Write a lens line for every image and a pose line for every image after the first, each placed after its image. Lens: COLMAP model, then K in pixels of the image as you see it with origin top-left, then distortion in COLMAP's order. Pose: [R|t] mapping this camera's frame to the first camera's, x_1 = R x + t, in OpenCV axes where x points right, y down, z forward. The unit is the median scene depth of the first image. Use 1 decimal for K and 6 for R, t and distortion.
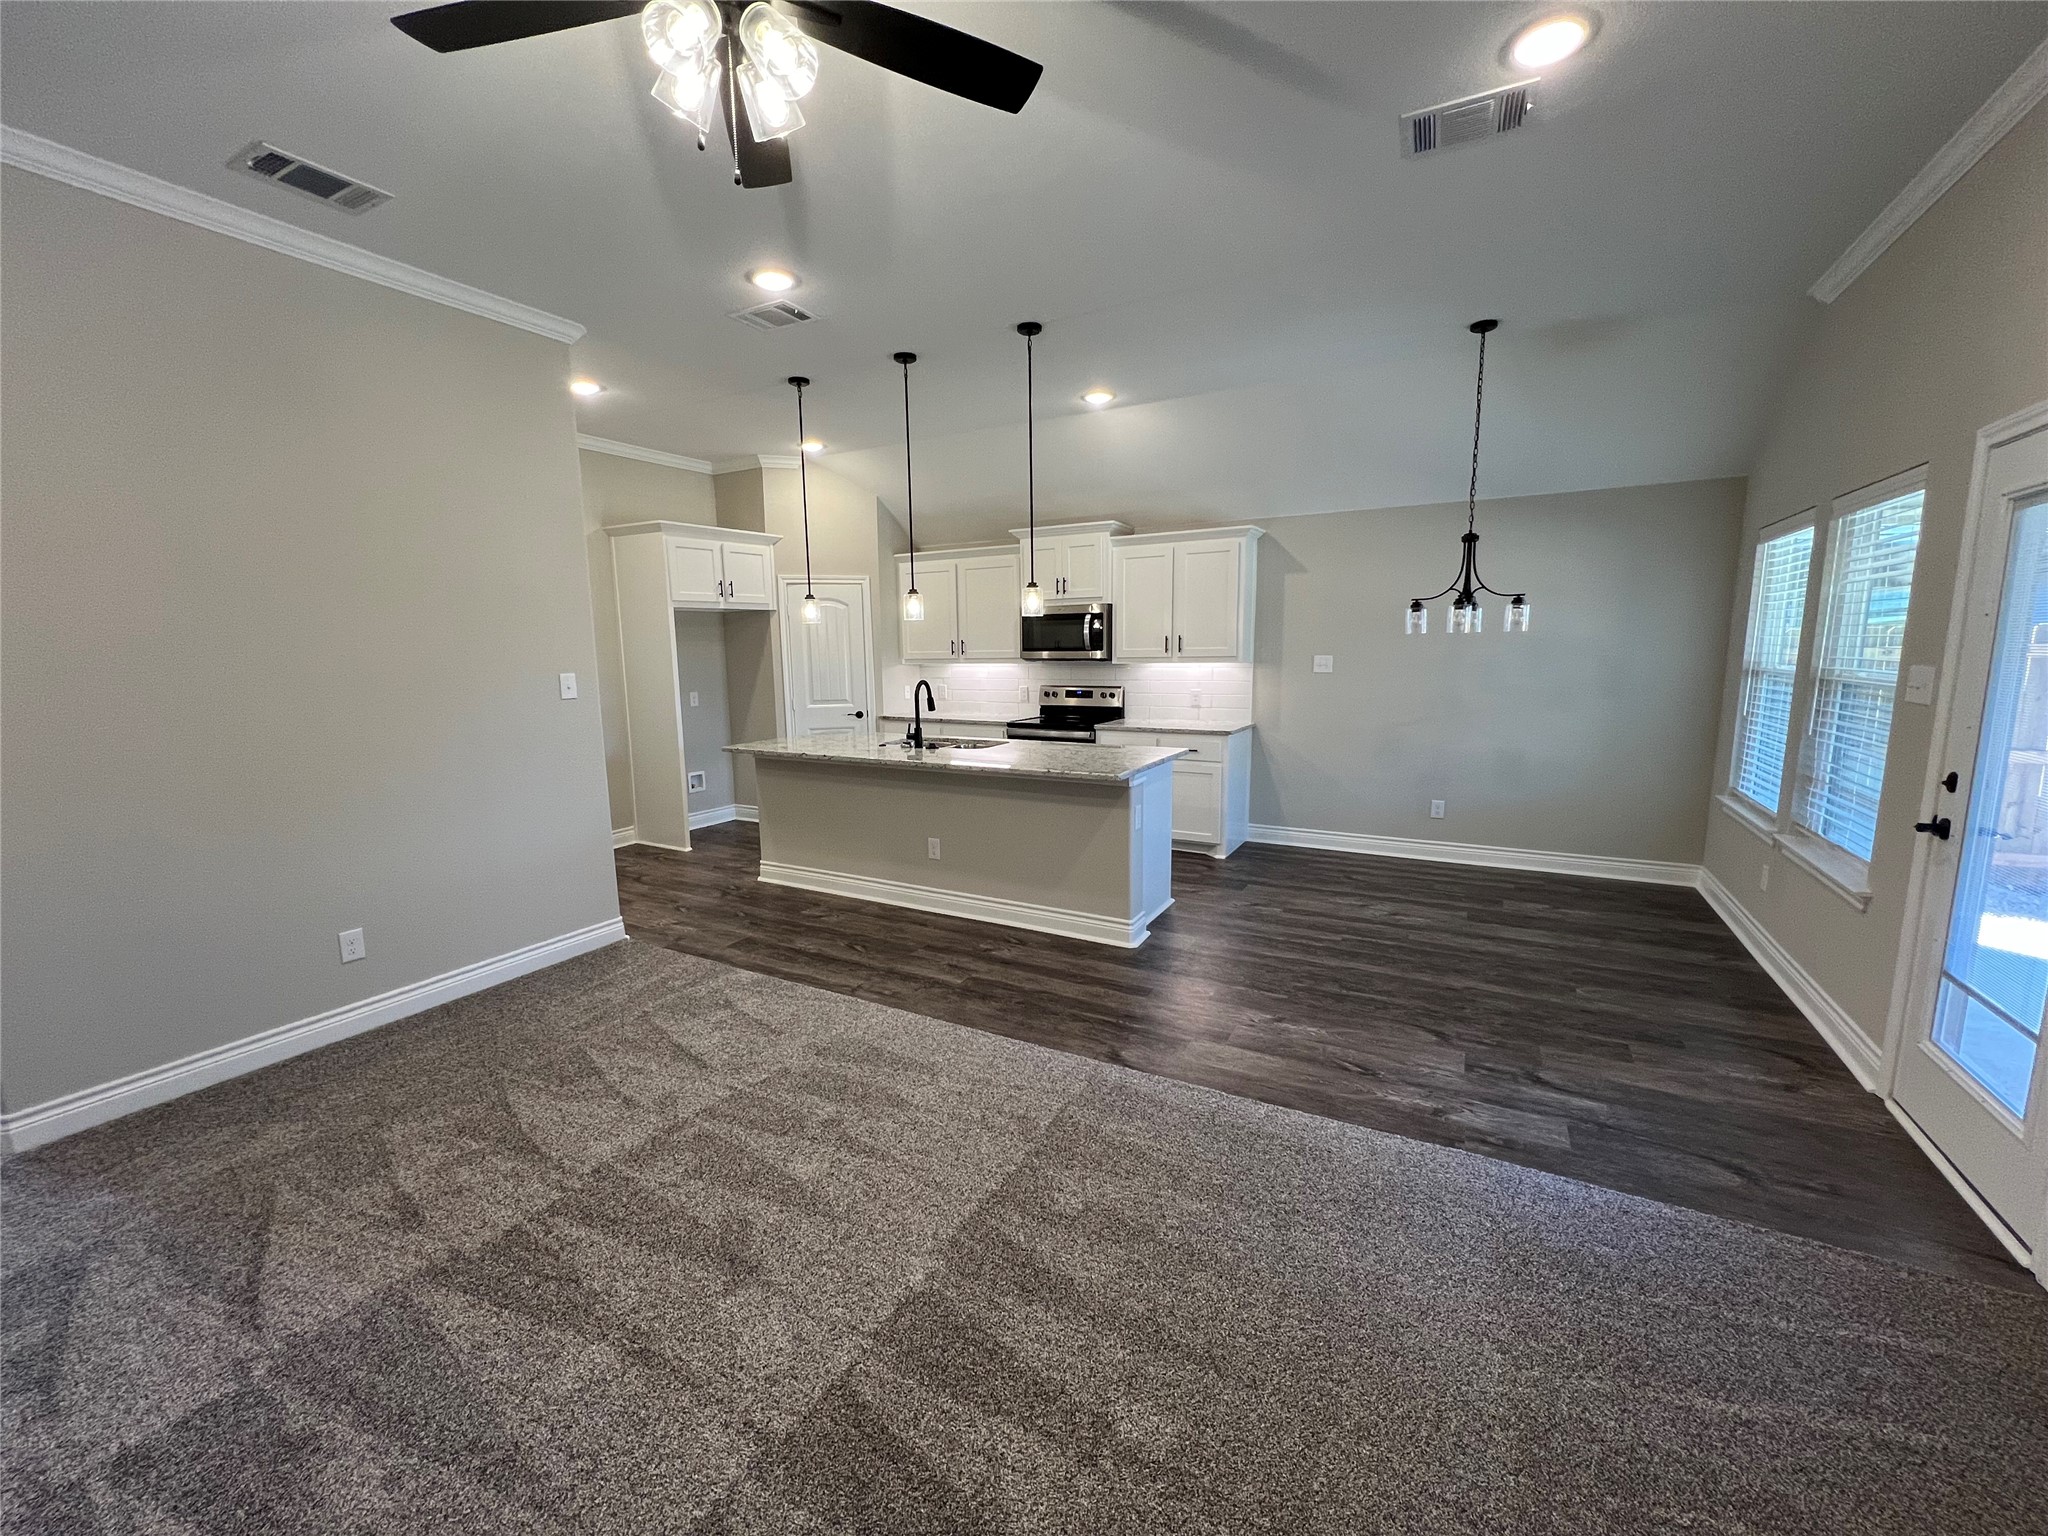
lens RADIAL K [[817.7, 0, 1031.7], [0, 817.7, 767.5], [0, 0, 1]] dist [0.001181, 0.000262]
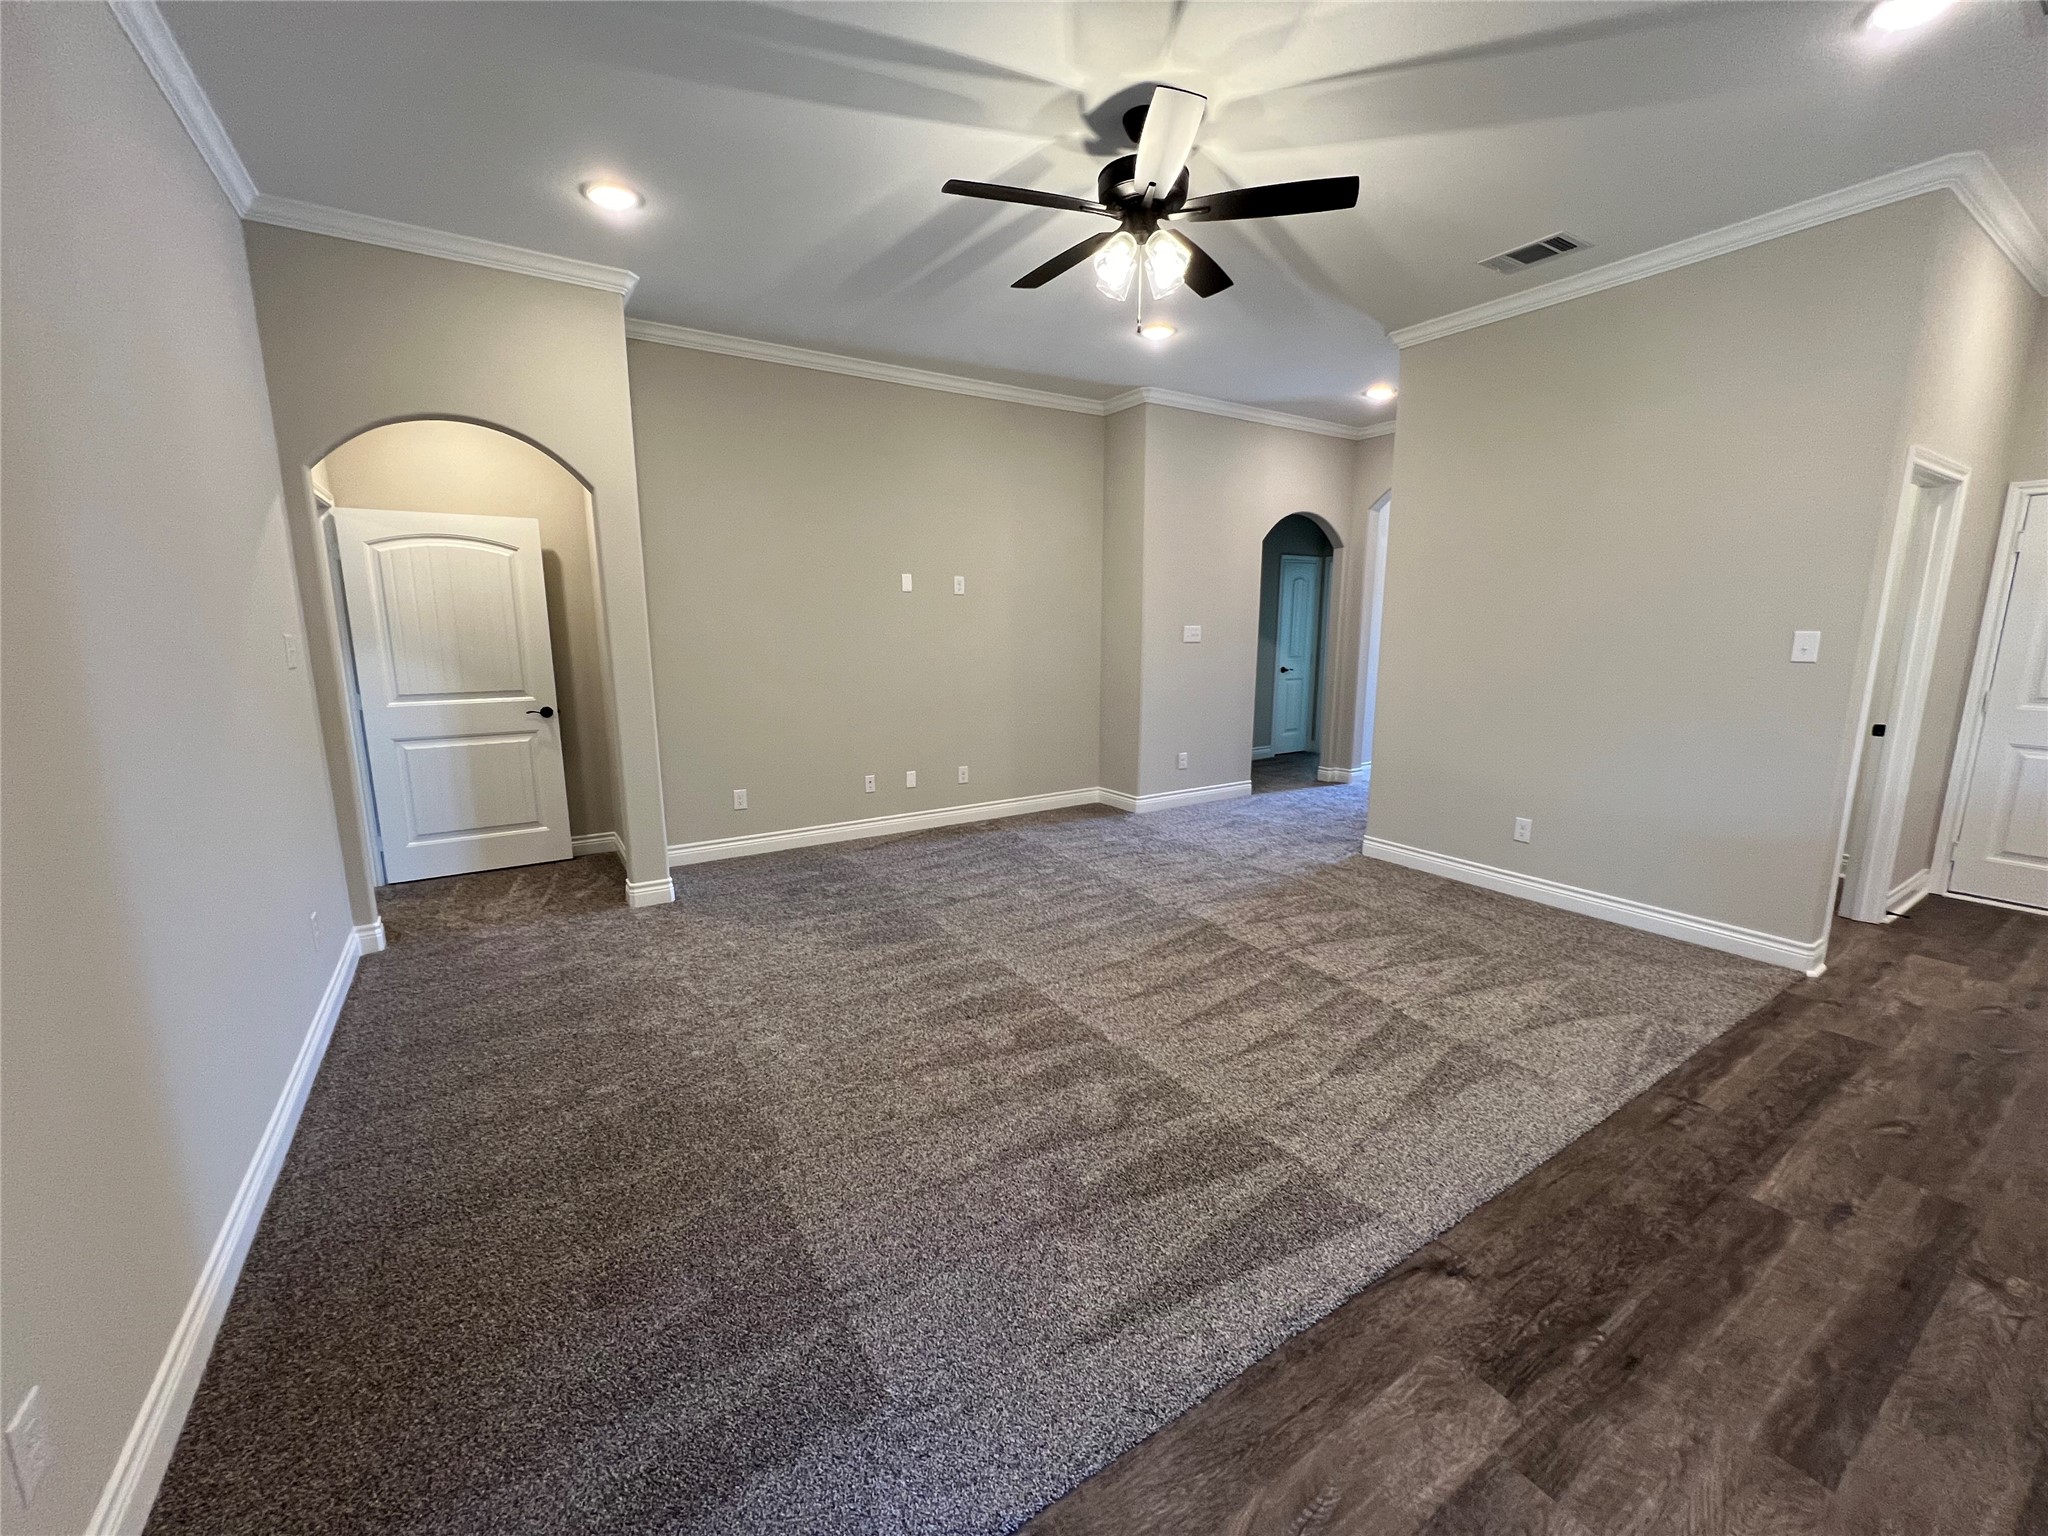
lens RADIAL K [[817.7, 0, 1027.6], [0, 817.7, 767.0], [0, 0, 1]] dist [0.001181, 0.000262]
pose [[-0.475999, 0.167720, -0.863305, 0.409138], [-0.125517, 0.958641, 0.255447, -0.071364], [0.870443, 0.229952, -0.435260, 0.519007]]
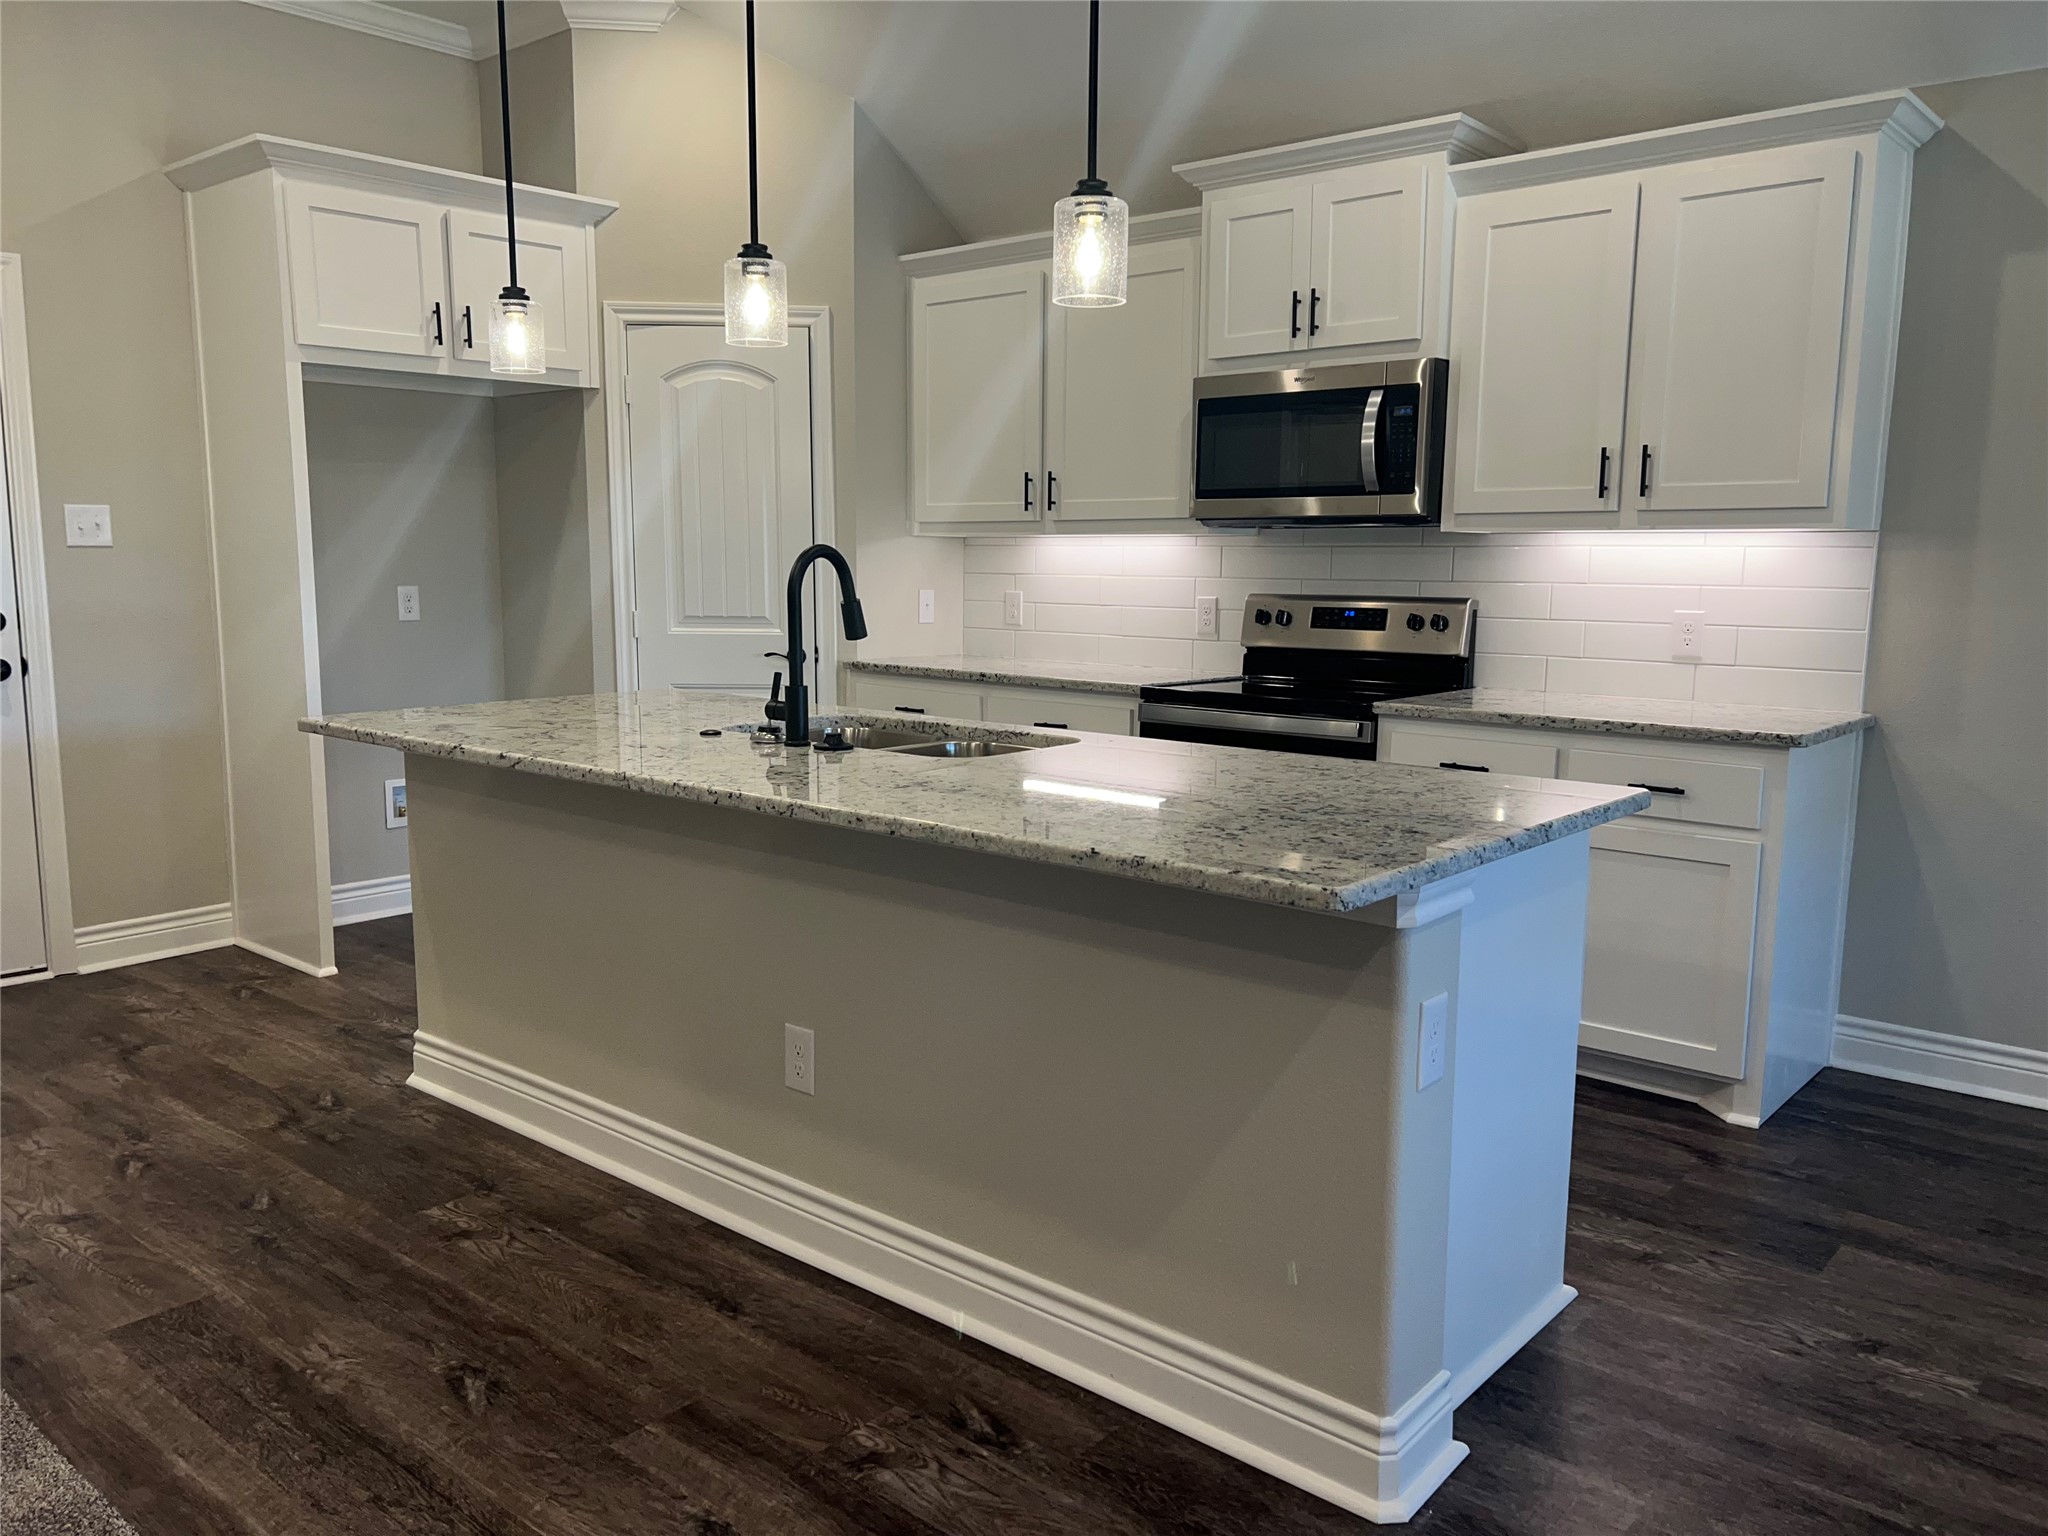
lens RADIAL K [[1556.1, 0, 1036.6], [0, 1556.1, 776.4], [0, 0, 1]] dist [0.029649, -0.014644]
pose [[0.979694, 0.049243, -0.194356, 0.075716], [-0.050199, 0.998739, 0.000008, -0.014966], [0.194112, 0.009748, 0.980931, 0.361237]]
